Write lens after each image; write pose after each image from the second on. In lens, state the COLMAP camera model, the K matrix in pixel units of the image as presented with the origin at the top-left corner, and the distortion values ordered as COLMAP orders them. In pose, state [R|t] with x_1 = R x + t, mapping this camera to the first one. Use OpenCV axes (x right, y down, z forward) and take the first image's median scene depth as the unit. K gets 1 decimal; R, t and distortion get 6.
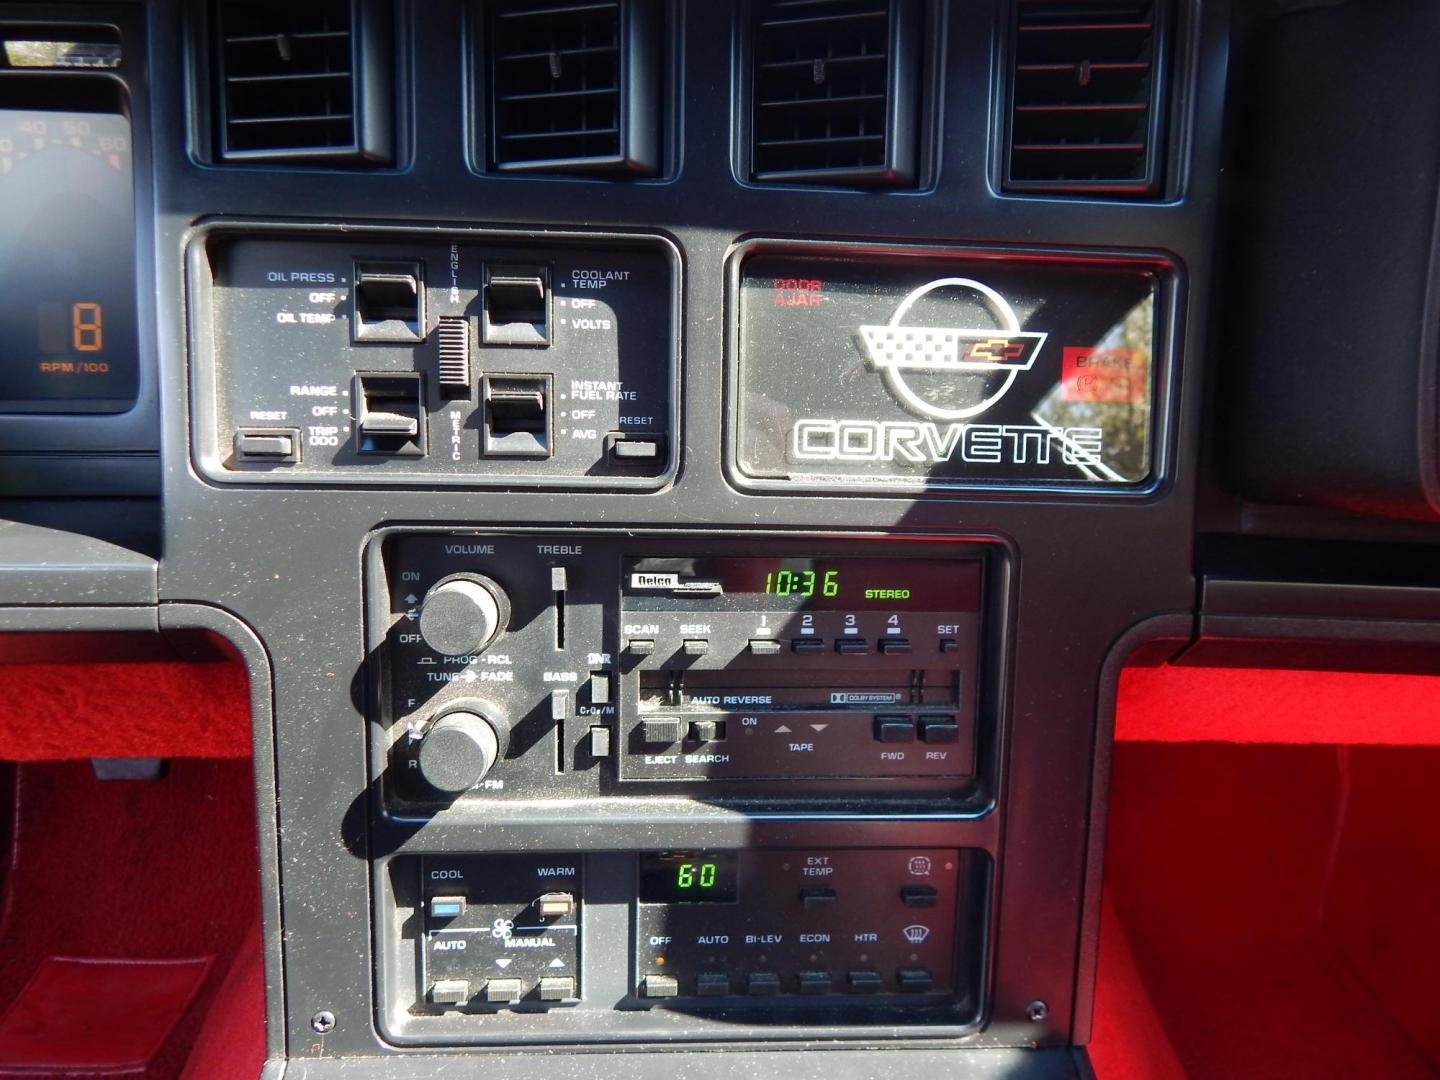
lens RADIAL K [[904.3, 0, 726.1], [0, 904.3, 544.5], [0, 0, 1]] dist [-0.002668, -0.003573]
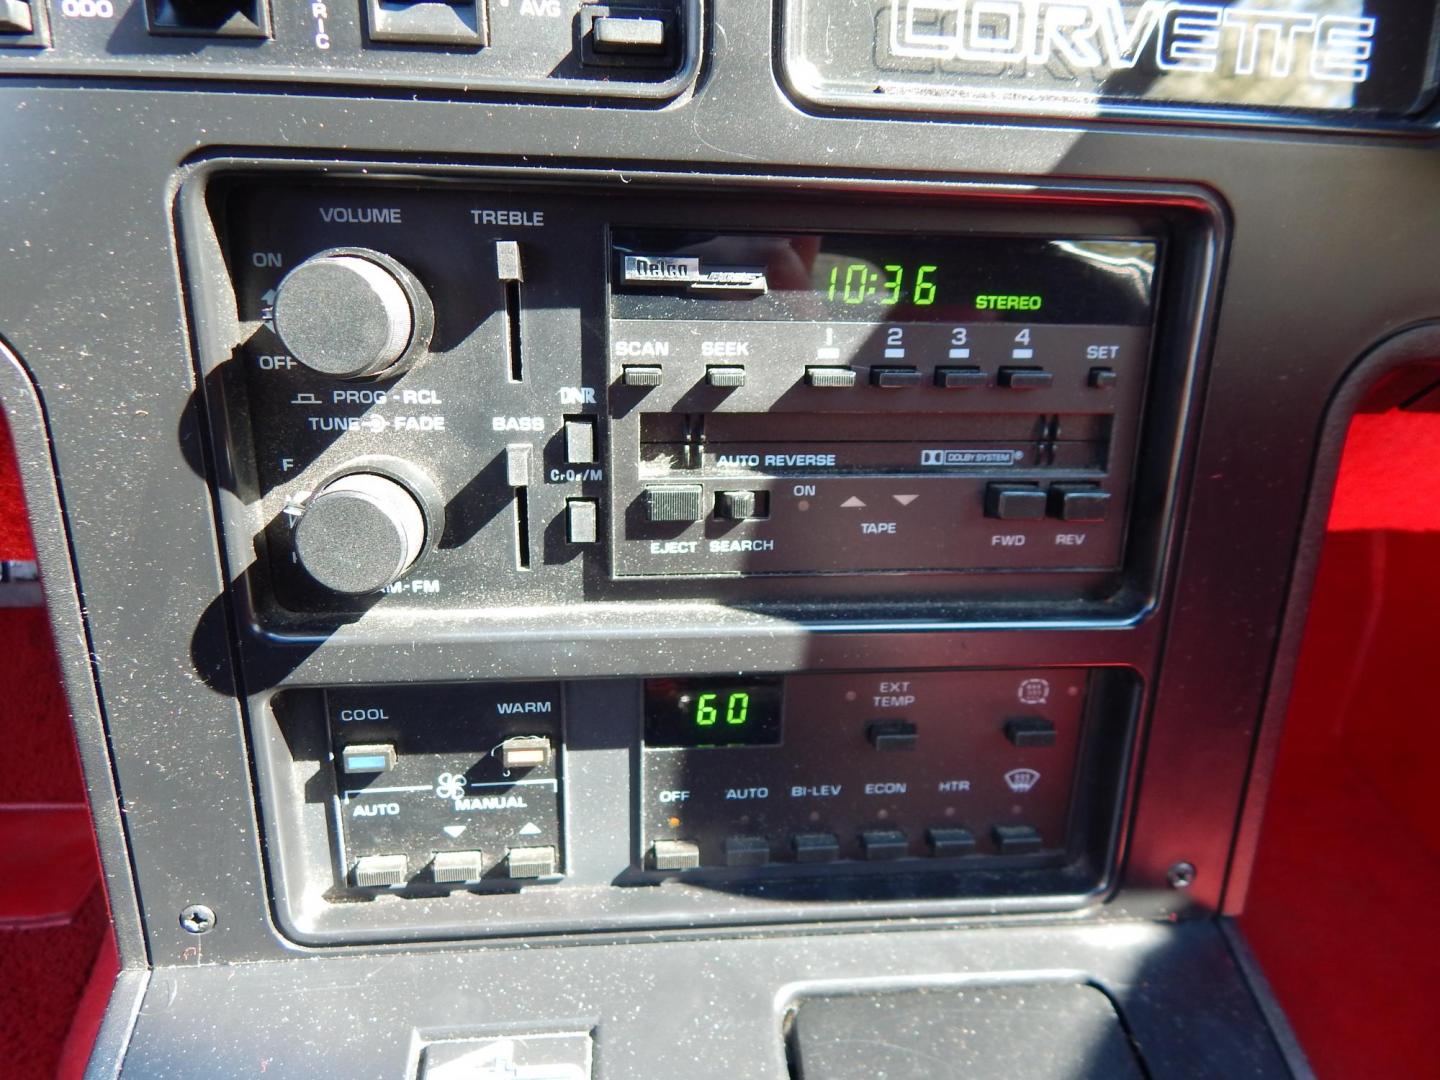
lens RADIAL K [[932.5, 0, 732.4], [0, 932.5, 540.4], [0, 0, 1]] dist [0.021404, -0.022971]
pose [[0.999108, -0.009139, 0.041215, -0.057067], [0.001525, 0.983461, 0.181112, 0.106553], [-0.042189, -0.180887, 0.982599, 0.313949]]
